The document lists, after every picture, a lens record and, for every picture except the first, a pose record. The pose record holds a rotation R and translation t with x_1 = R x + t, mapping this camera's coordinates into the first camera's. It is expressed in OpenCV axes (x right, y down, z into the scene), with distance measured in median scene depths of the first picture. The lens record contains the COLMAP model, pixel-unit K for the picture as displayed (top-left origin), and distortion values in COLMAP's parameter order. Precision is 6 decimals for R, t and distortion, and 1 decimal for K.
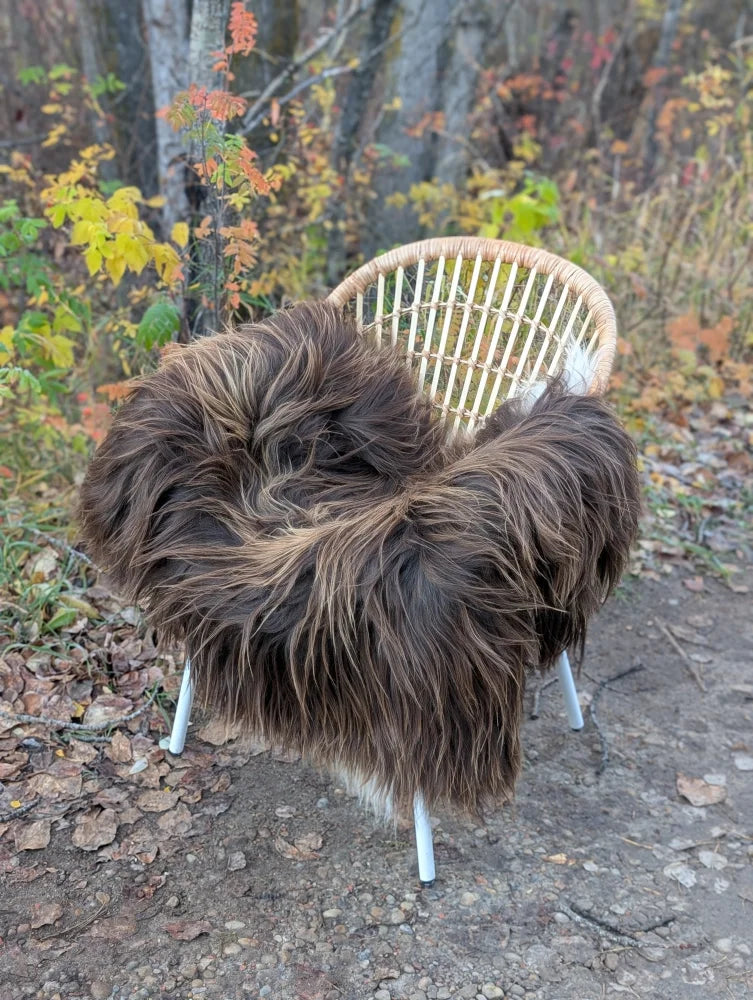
lens RADIAL K [[1463.5, 0, 401.1], [0, 1463.5, 501.7], [0, 0, 1]] dist [0.035175, 0.000000]
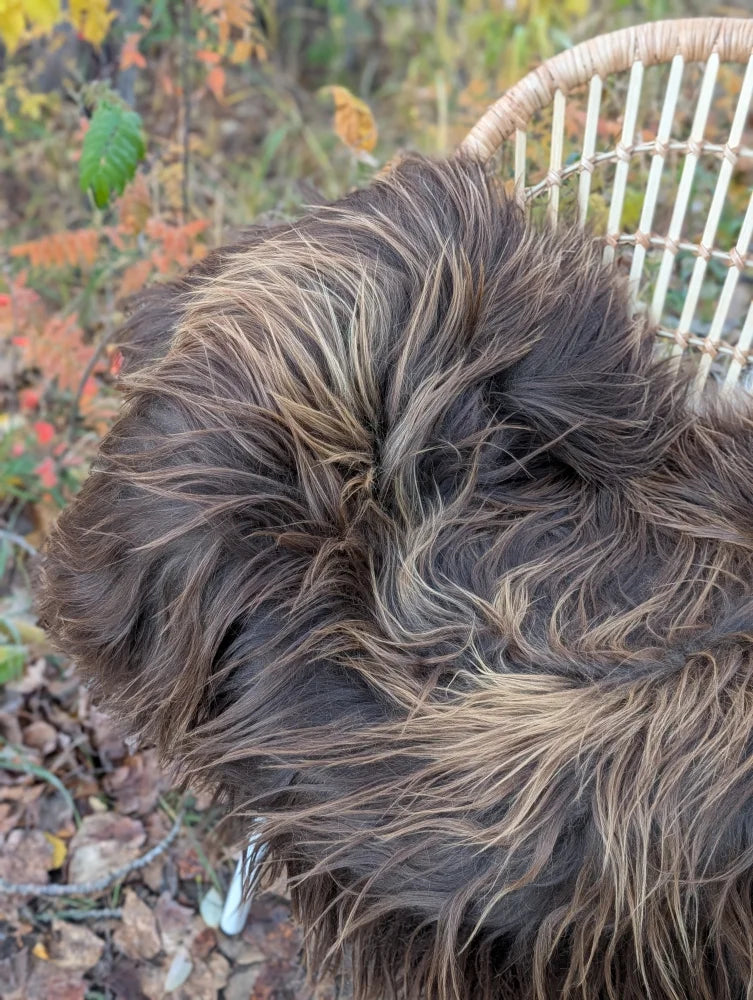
lens RADIAL K [[1501.8, 0, 356.9], [0, 1501.8, 485.4], [0, 0, 1]] dist [0.026832, 0.000000]
pose [[0.996467, -0.058751, 0.060012, -0.131146], [0.042724, 0.969825, 0.240031, -0.153504], [-0.072303, -0.236619, 0.968908, 0.447924]]
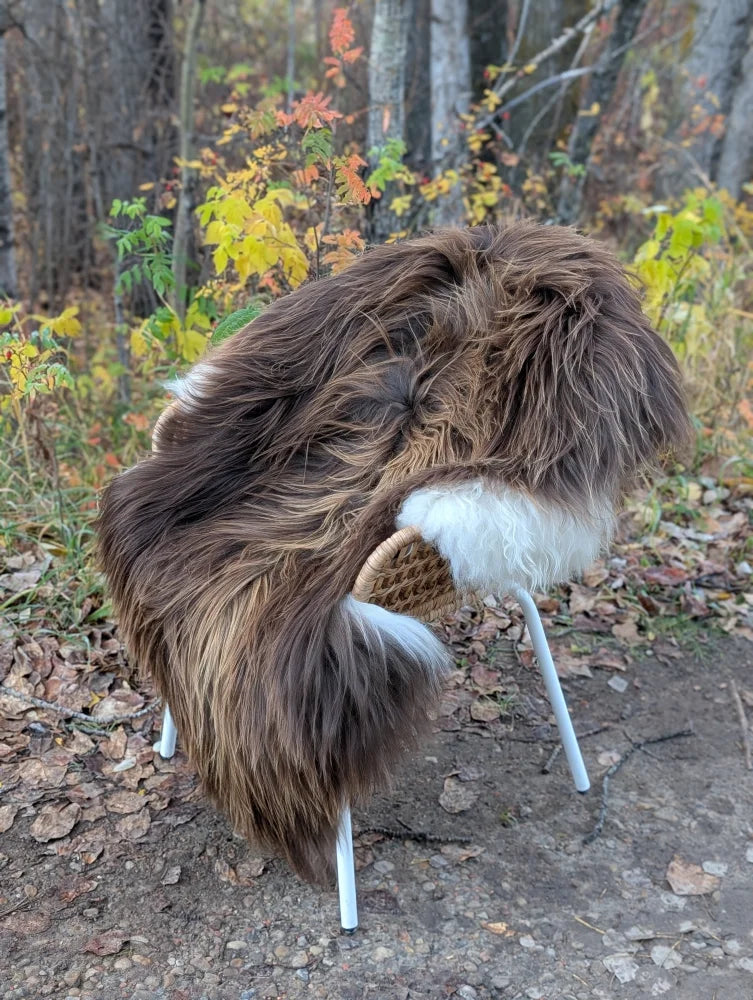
lens RADIAL K [[1463.5, 0, 384.1], [0, 1463.5, 500.1], [0, 0, 1]] dist [0.035175, 0.000000]
pose [[0.961183, 0.094792, -0.259119, 0.238095], [-0.093319, 0.995473, 0.018011, -0.036790], [0.259653, 0.006869, 0.965678, 0.066050]]
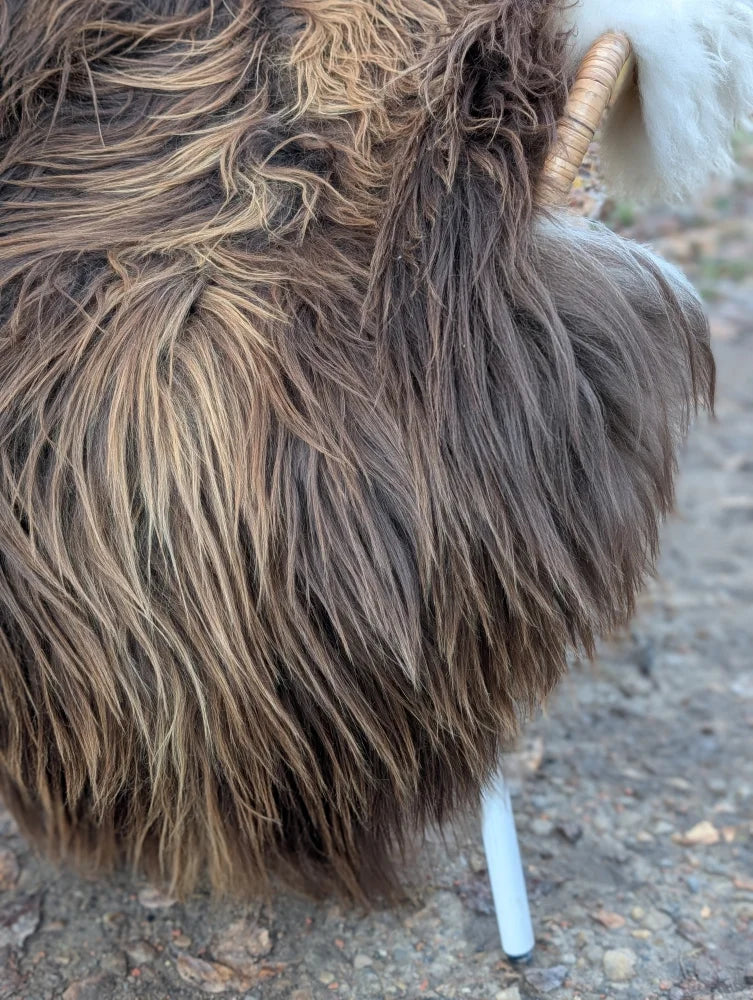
lens RADIAL K [[1463.5, 0, 388.5], [0, 1463.5, 486.3], [0, 0, 1]] dist [0.035175, 0.000000]
pose [[0.926286, -0.193888, 0.323112, -0.133746], [0.189271, 0.980848, 0.045975, 0.070163], [-0.325838, 0.018569, 0.945243, 0.500198]]
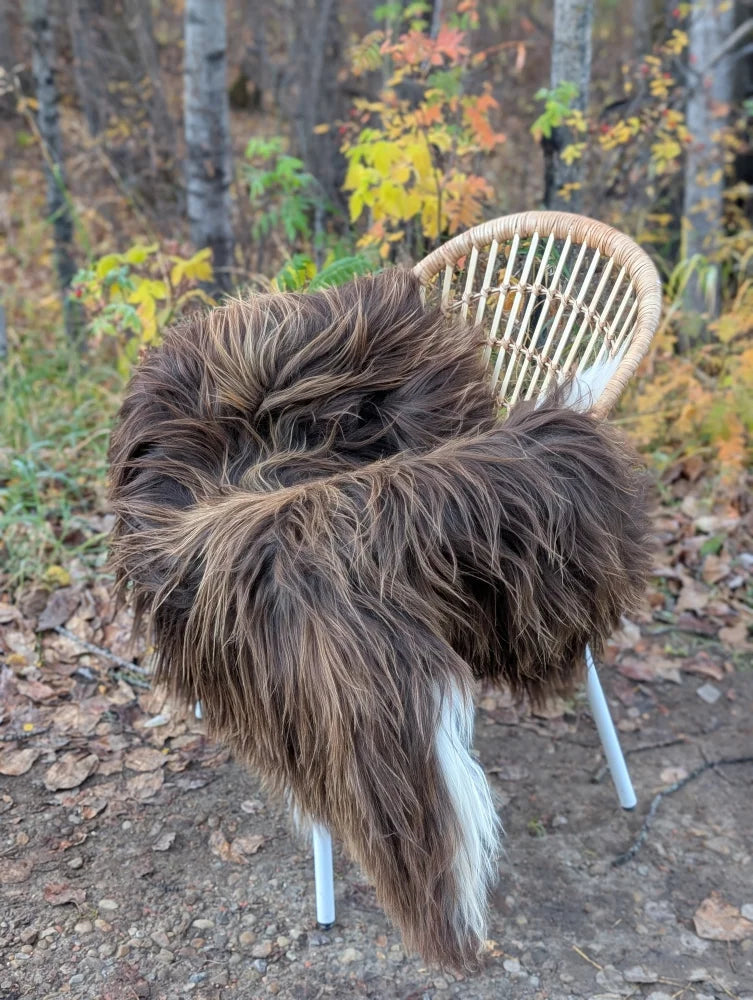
lens RADIAL K [[1463.5, 0, 371.4], [0, 1463.5, 515.0], [0, 0, 1]] dist [0.035175, 0.000000]
pose [[0.872466, 0.181665, -0.453653, 0.367143], [-0.161456, 0.983360, 0.083274, -0.060893], [0.461233, 0.000591, 0.887279, 0.192111]]
